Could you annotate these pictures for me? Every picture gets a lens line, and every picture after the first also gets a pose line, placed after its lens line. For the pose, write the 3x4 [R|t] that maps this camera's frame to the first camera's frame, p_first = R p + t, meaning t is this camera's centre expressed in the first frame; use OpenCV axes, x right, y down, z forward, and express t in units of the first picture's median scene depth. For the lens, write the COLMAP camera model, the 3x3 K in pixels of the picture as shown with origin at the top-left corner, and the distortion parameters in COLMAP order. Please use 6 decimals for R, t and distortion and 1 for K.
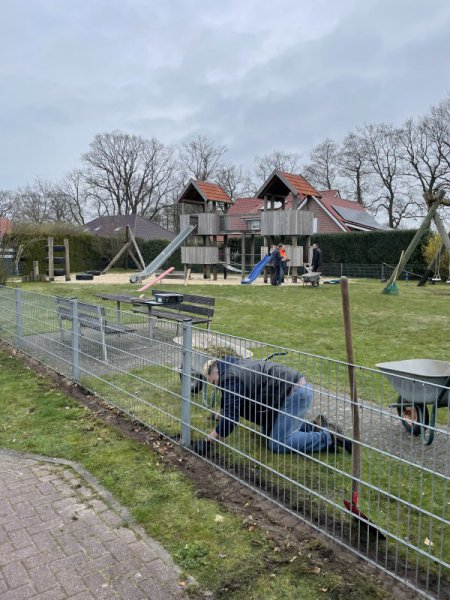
lens RADIAL K [[448.1, 0, 228.3], [0, 448.1, 300.7], [0, 0, 1]] dist [0.081727, -0.094566]
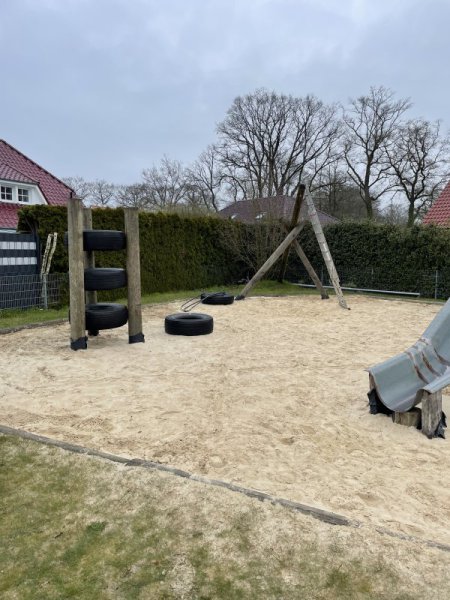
lens RADIAL K [[448.1, 0, 234.7], [0, 448.1, 303.4], [0, 0, 1]] dist [0.081727, -0.094566]
pose [[0.962218, 0.034228, -0.270122, -0.081597], [-0.030260, 0.999364, 0.018843, -0.031903], [0.270595, -0.009957, 0.962642, 0.287210]]
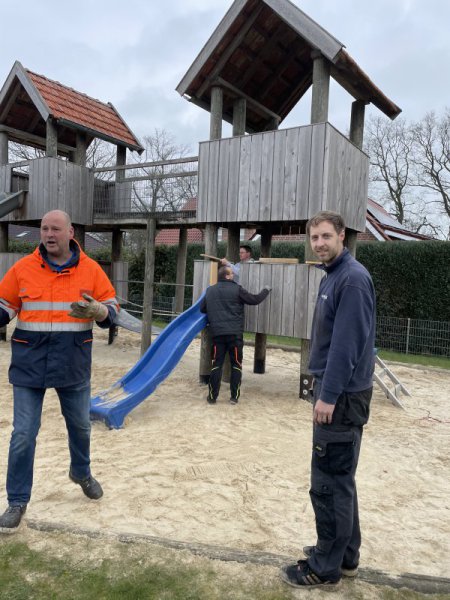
lens RADIAL K [[448.1, 0, 225.3], [0, 448.1, 297.8], [0, 0, 1]] dist [0.081727, -0.094566]
pose [[0.996973, 0.049359, 0.060065, 0.028976], [-0.045617, 0.997024, -0.062151, -0.029668], [-0.062954, 0.059223, 0.996258, 0.267019]]
